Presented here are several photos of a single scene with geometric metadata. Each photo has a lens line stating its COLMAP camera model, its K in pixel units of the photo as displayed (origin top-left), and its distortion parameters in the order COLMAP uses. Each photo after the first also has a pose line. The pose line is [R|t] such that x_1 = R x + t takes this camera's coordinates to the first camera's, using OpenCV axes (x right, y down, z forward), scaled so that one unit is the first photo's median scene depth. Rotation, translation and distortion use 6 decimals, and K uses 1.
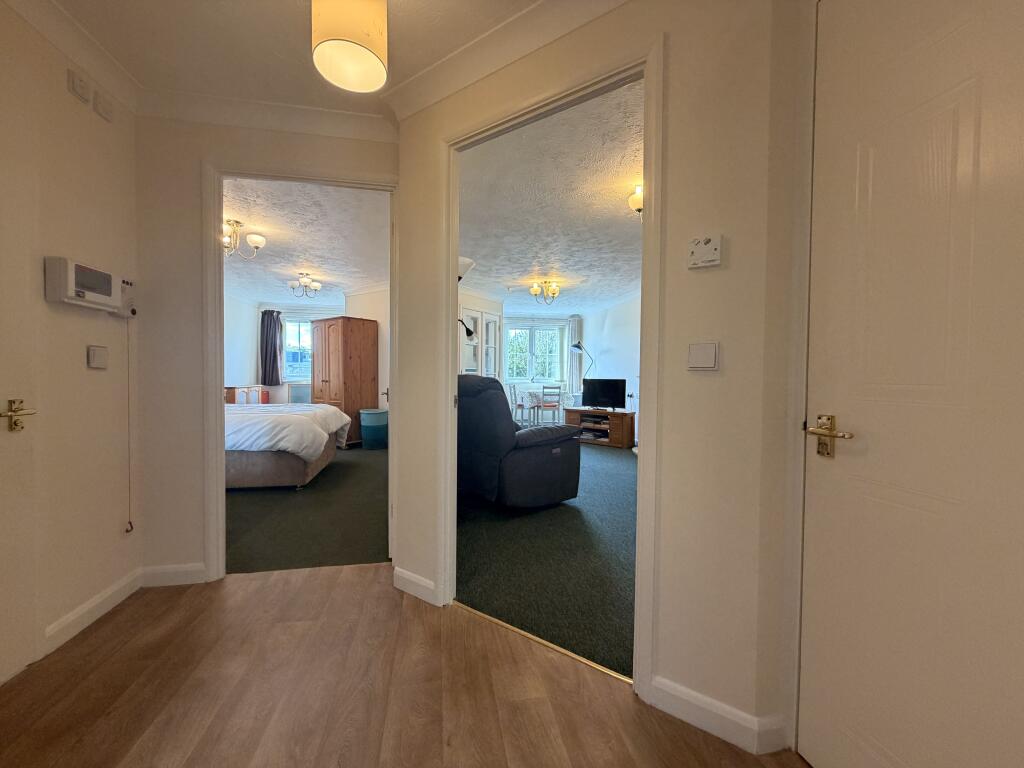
lens RADIAL K [[407.9, 0, 508.8], [0, 407.9, 388.8], [0, 0, 1]] dist [0.000181, 0.000041]
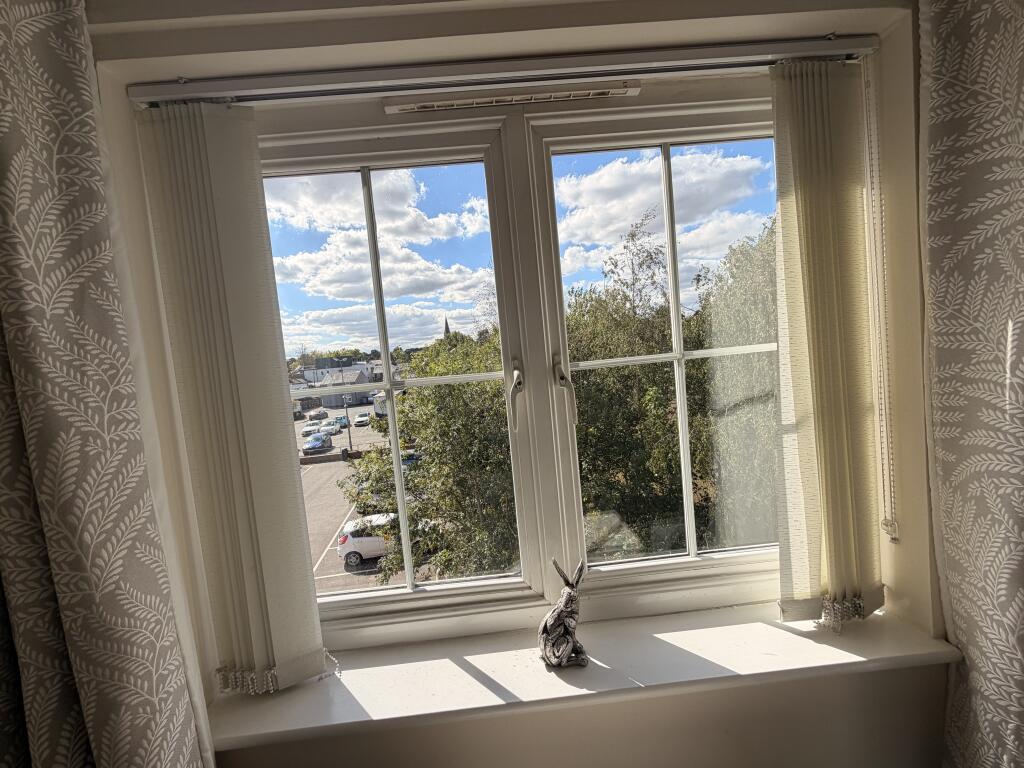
lens RADIAL K [[410.9, 0, 508.0], [0, 410.9, 381.6], [0, 0, 1]] dist [0.001205, 0.000152]
pose [[0.985250, -0.097087, -0.140916, 0.087183], [0.103135, 0.994007, 0.036252, -0.116581], [0.136552, -0.050250, 0.989358, 1.194082]]
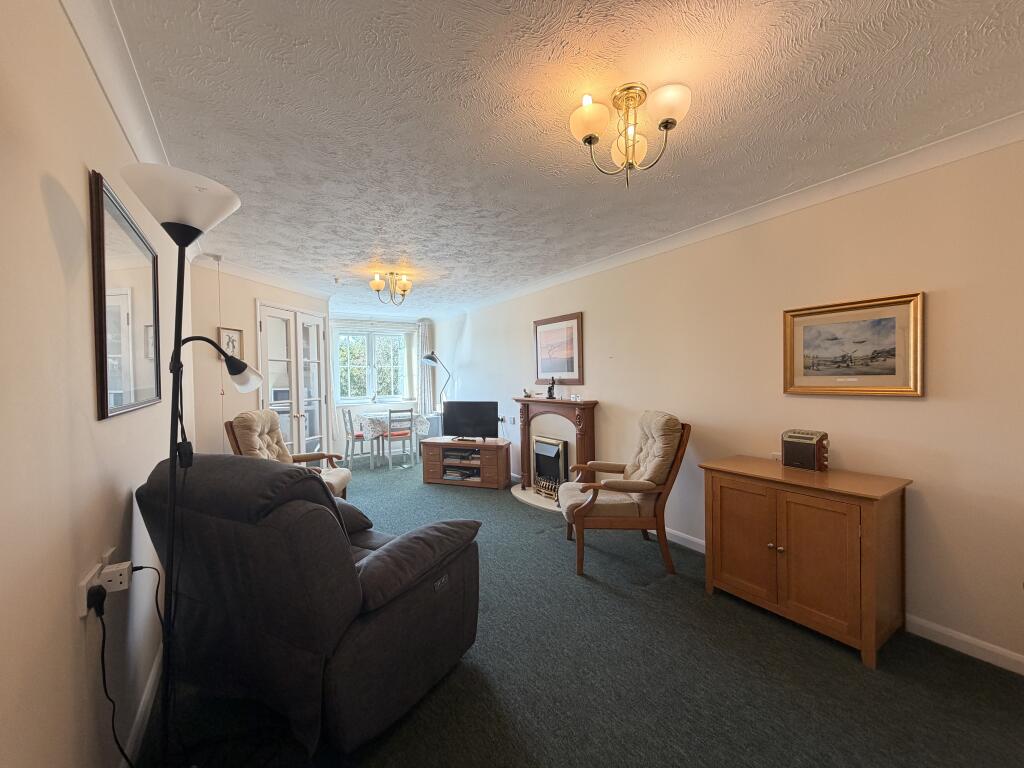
lens RADIAL K [[407.9, 0, 508.8], [0, 407.9, 388.8], [0, 0, 1]] dist [0.000181, 0.000041]
pose [[0.924683, -0.034901, 0.379134, 0.002045], [0.035852, 0.999347, 0.004554, -0.048312], [-0.379045, 0.009382, 0.925331, 0.227155]]
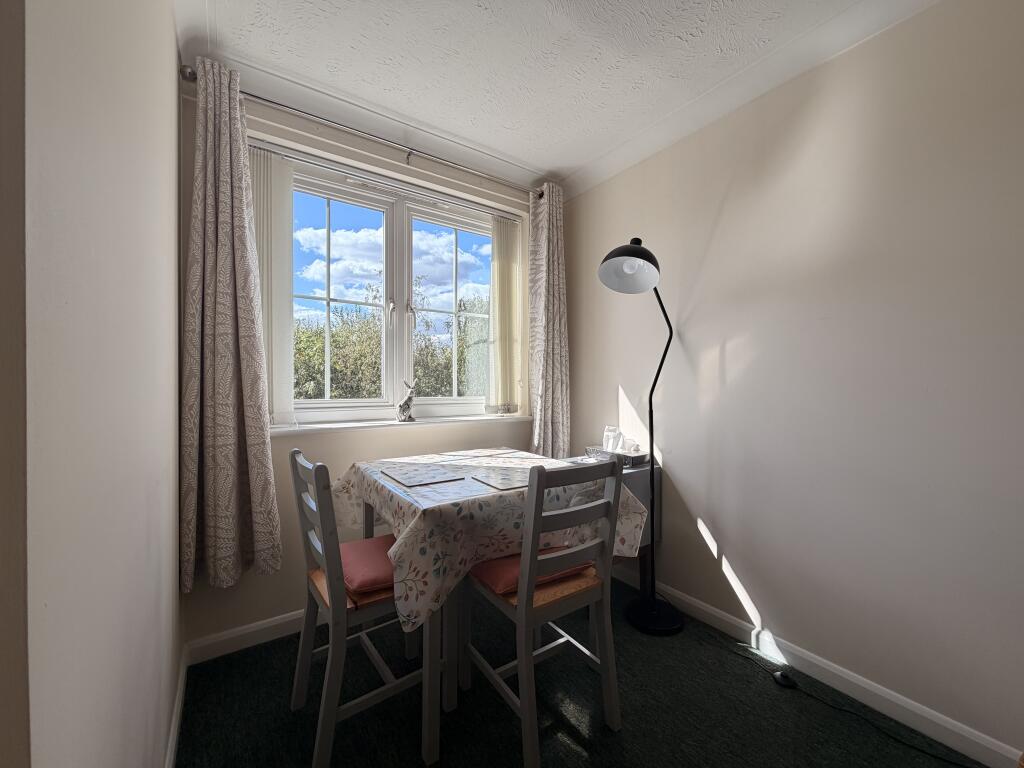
lens RADIAL K [[407.9, 0, 508.8], [0, 407.9, 388.8], [0, 0, 1]] dist [0.000181, 0.000041]
pose [[0.909767, -0.014096, 0.414881, 0.017485], [0.018694, 0.999801, -0.007024, -0.040868], [-0.414699, 0.014146, 0.909849, 0.994687]]
